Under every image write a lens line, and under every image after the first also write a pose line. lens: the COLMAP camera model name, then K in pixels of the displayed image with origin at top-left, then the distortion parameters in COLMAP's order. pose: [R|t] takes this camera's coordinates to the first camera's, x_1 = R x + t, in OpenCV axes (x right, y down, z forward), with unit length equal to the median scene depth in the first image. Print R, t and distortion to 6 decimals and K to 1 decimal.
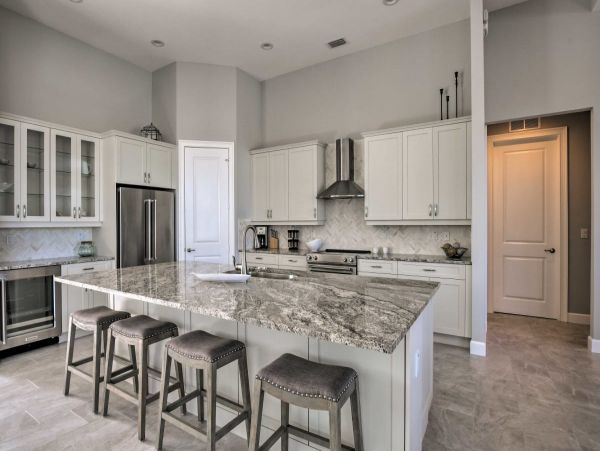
lens RADIAL K [[306.3, 0, 302.2], [0, 306.3, 225.4], [0, 0, 1]] dist [-0.030571, 0.000321]
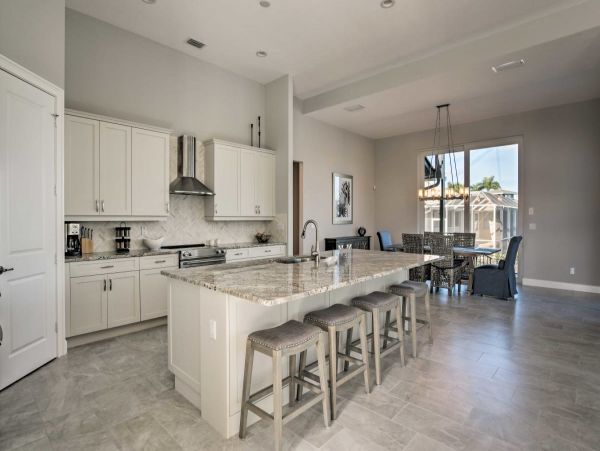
lens RADIAL K [[306.3, 0, 301.6], [0, 306.3, 221.5], [0, 0, 1]] dist [-0.030571, 0.000321]
pose [[0.214990, -0.004884, 0.976604, -0.760941], [0.006616, 0.999972, 0.003544, 0.000931], [-0.976594, 0.005700, 0.215016, 0.404863]]
